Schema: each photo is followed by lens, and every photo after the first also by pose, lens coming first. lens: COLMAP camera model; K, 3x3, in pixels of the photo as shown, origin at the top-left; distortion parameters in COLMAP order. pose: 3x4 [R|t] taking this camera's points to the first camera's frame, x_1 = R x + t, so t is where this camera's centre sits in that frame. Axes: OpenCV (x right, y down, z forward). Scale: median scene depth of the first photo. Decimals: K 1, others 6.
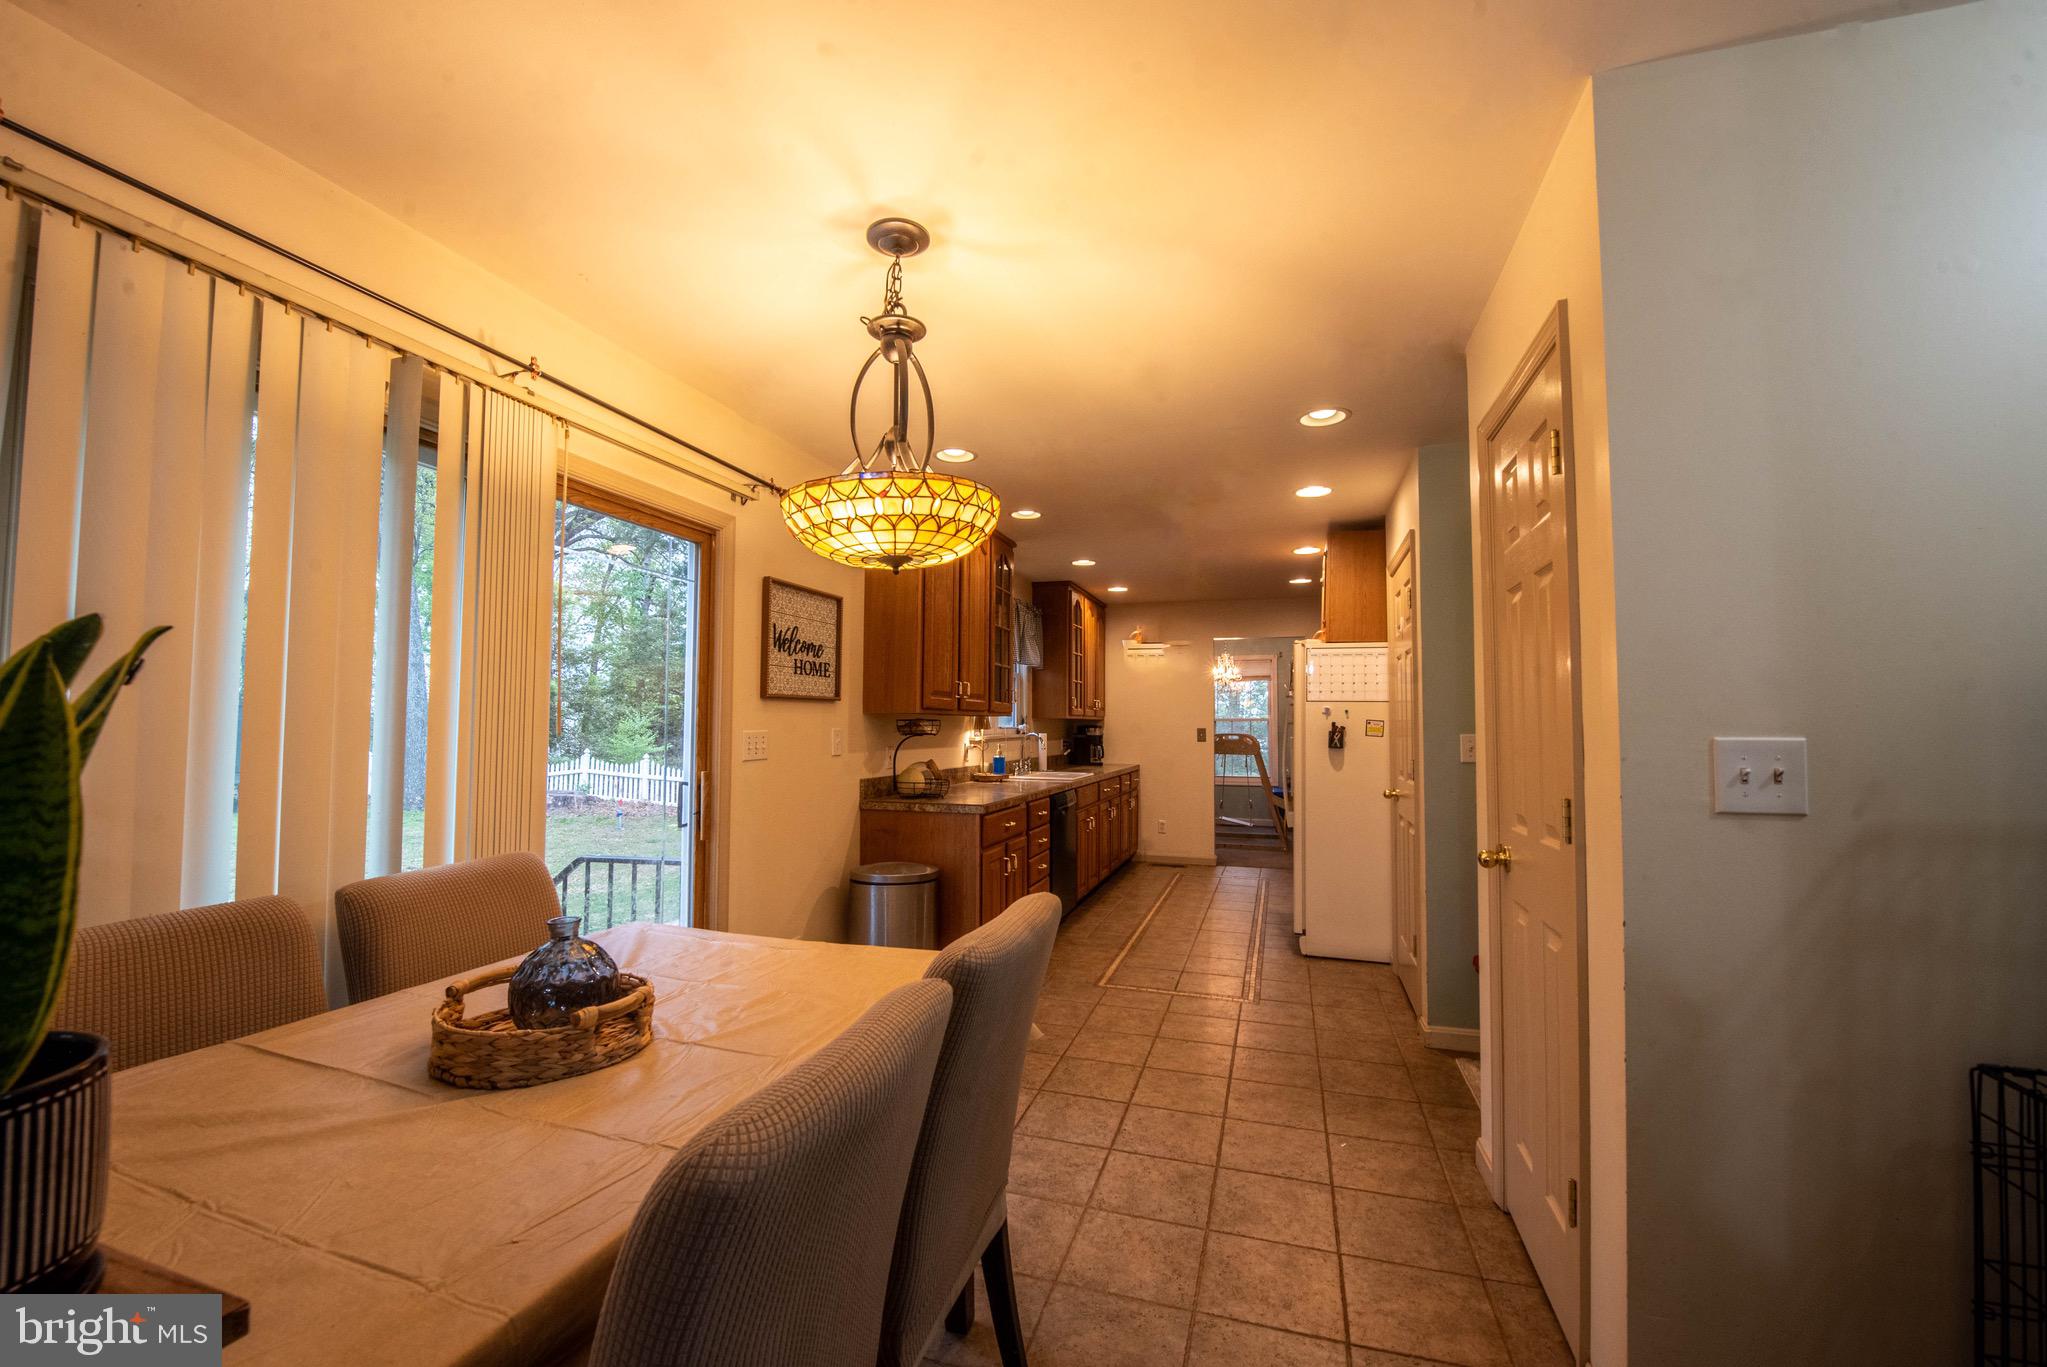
lens RADIAL K [[821.8, 0, 1007.0], [0, 821.8, 686.9], [0, 0, 1]] dist [-0.011257, -0.004135]
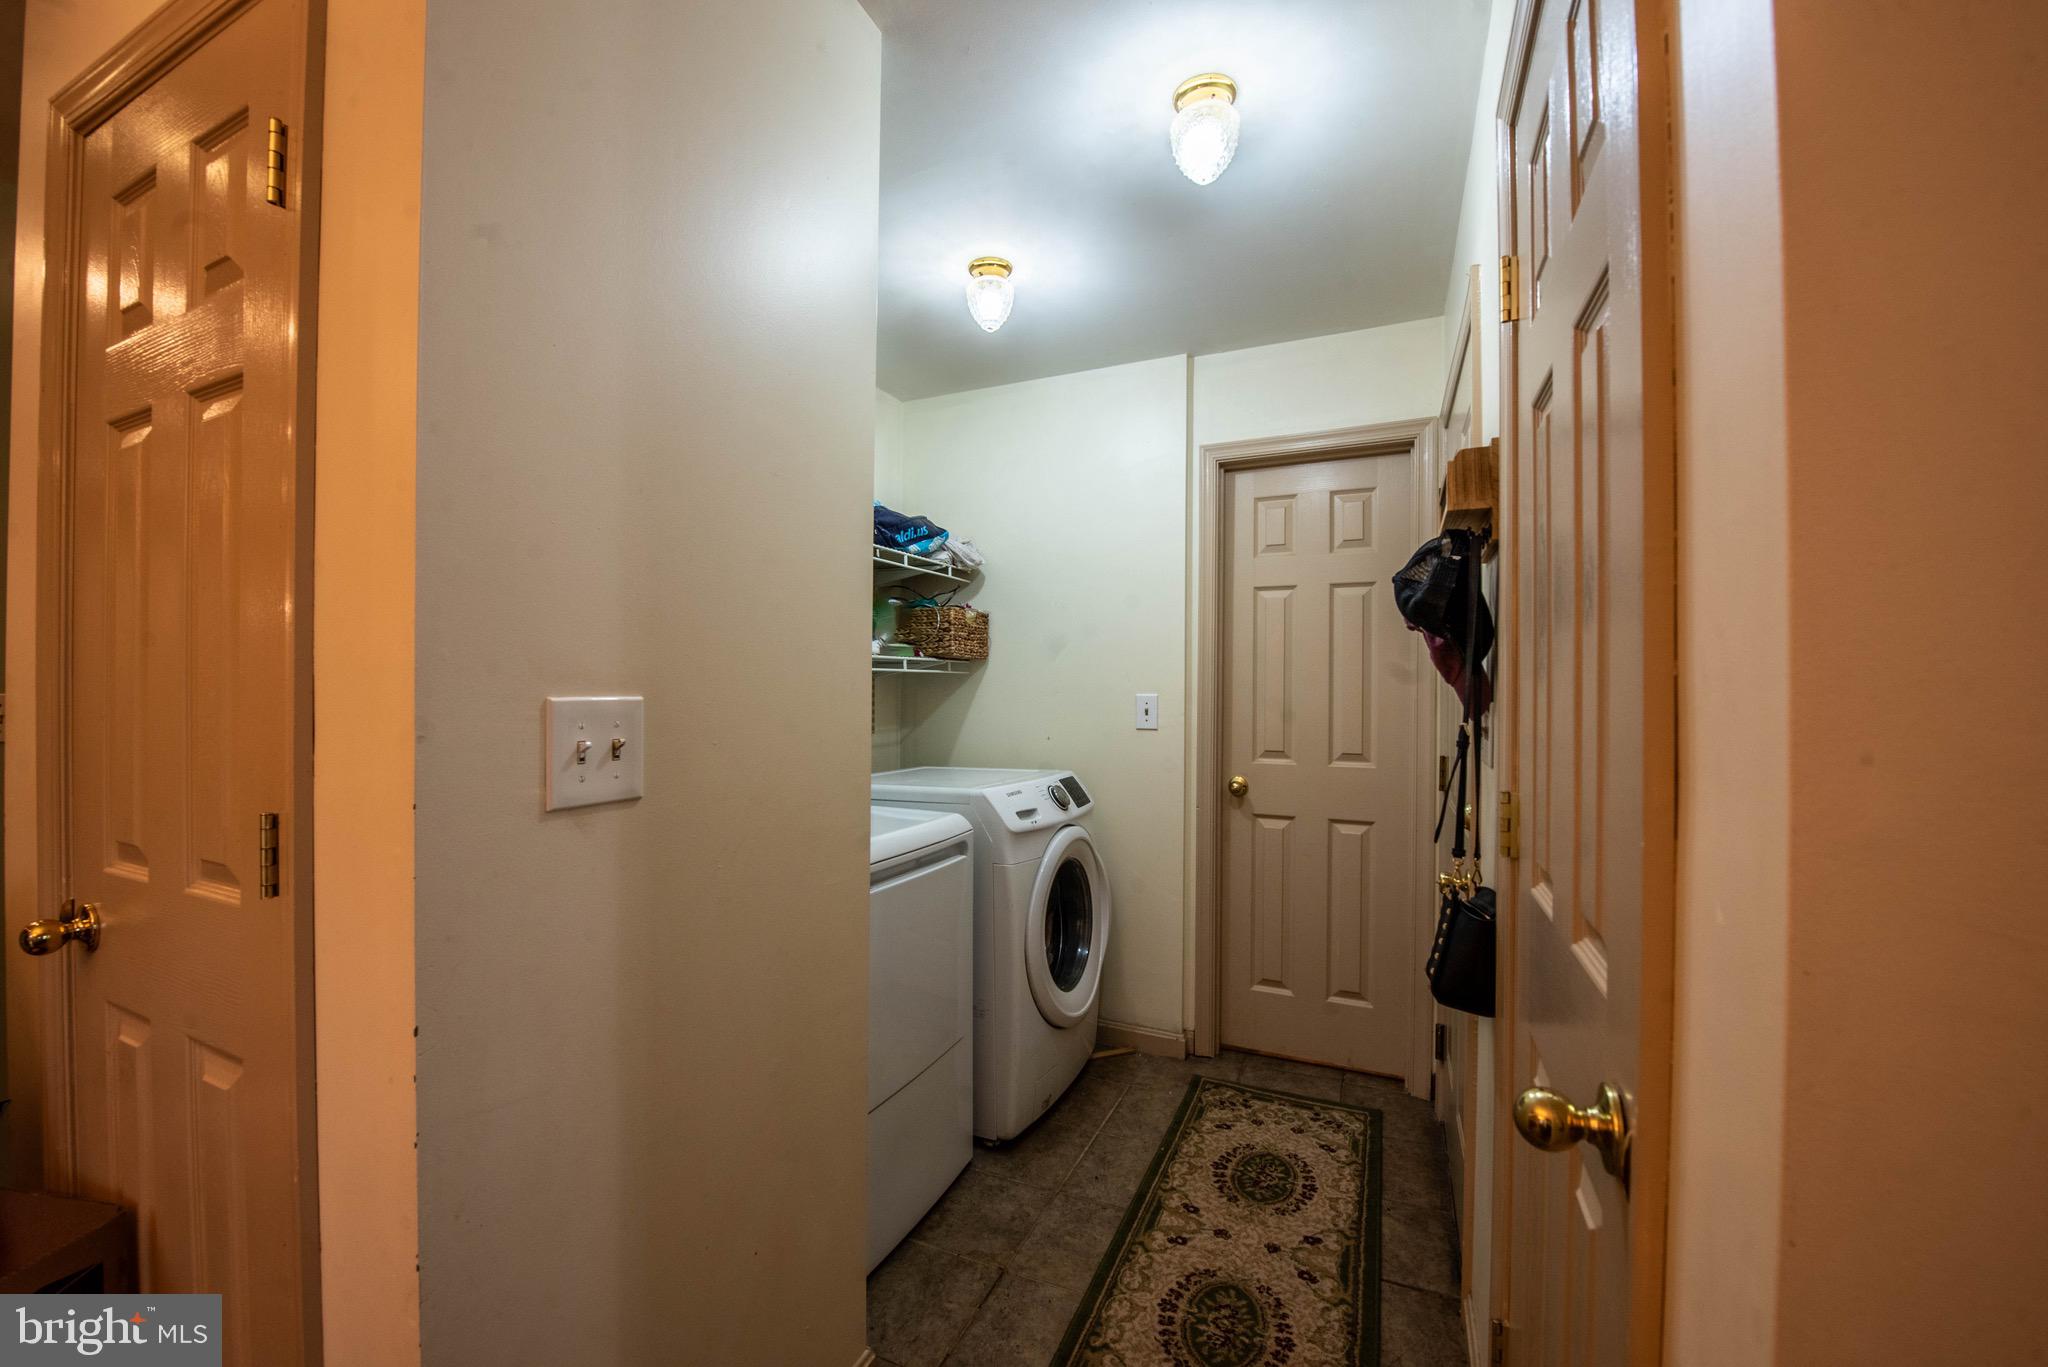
lens RADIAL K [[822.2, 0, 1007.5], [0, 822.2, 686.9], [0, 0, 1]] dist [-0.011257, -0.004135]
pose [[0.116717, -0.002053, 0.993163, 0.212456], [-0.051989, 0.998614, 0.008174, 0.024402], [-0.991804, -0.052587, 0.116448, 0.462191]]
